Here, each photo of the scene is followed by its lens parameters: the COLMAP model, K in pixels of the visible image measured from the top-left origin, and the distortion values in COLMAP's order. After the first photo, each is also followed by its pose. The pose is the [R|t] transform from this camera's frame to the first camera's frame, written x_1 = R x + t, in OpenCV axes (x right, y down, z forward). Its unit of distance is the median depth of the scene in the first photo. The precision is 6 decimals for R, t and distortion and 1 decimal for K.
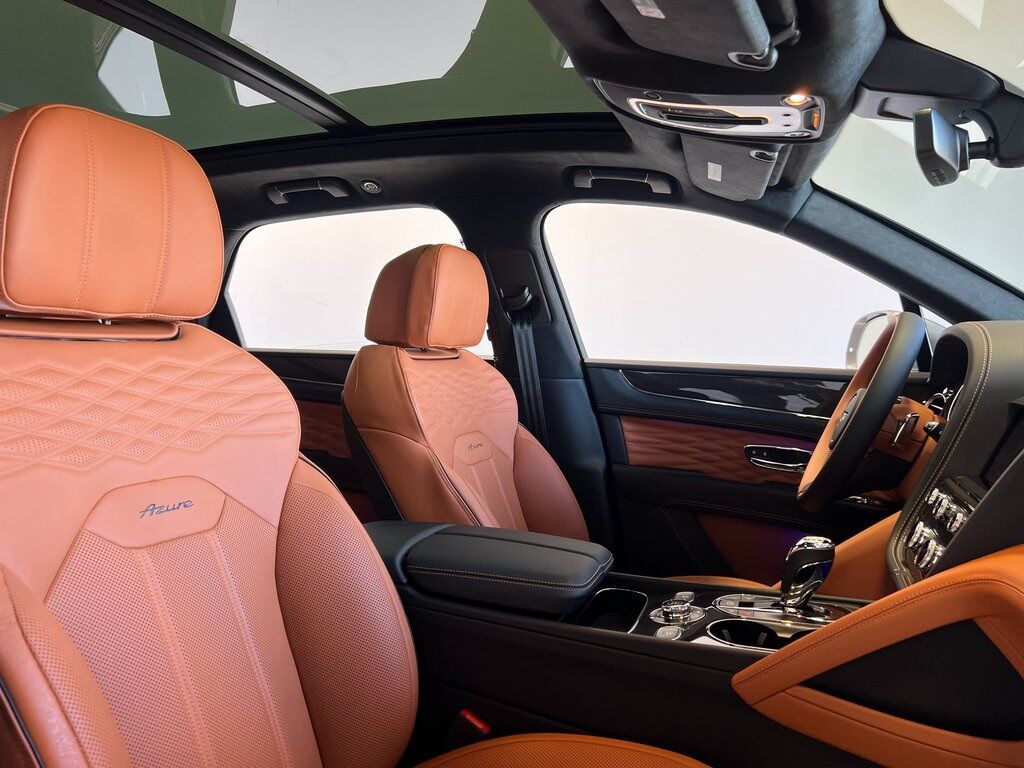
lens RADIAL K [[753.6, 0, 512.0], [0, 753.6, 384.0], [0, 0, 1]] dist [0.080070, -0.102931]
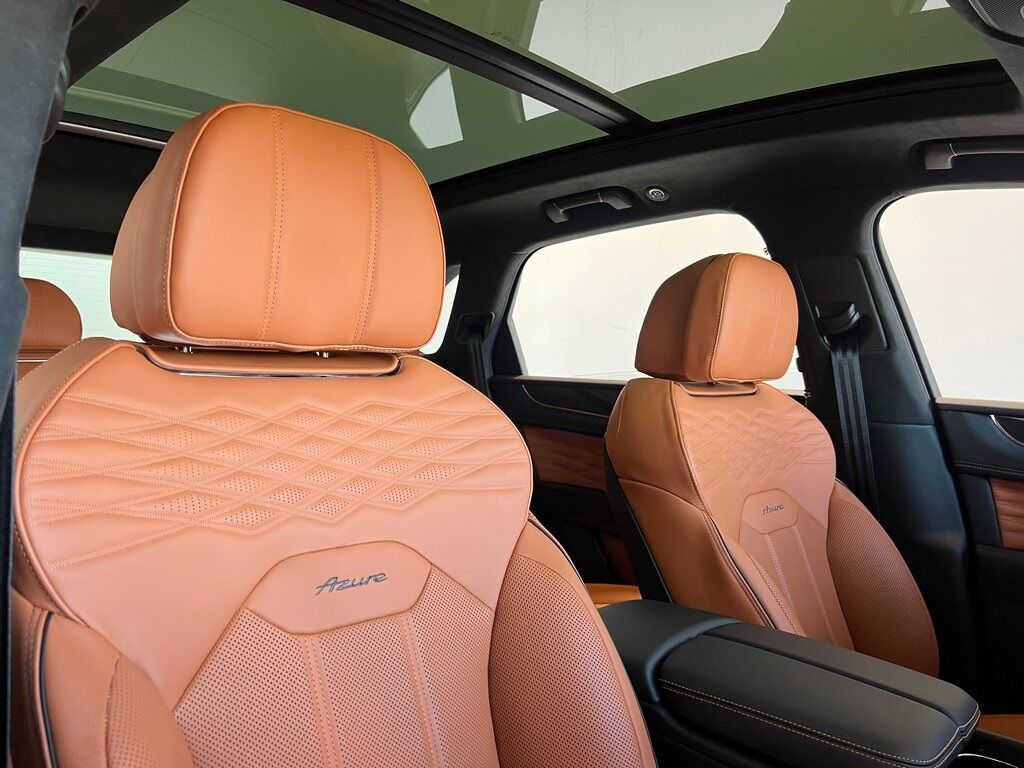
lens RADIAL K [[753.6, 0, 512.0], [0, 753.6, 384.0], [0, 0, 1]] dist [0.080070, -0.102931]
pose [[0.917546, 0.021410, -0.397053, 0.013109], [-0.032744, 0.999226, -0.021786, -0.020103], [0.396279, 0.032990, 0.917537, 0.162690]]
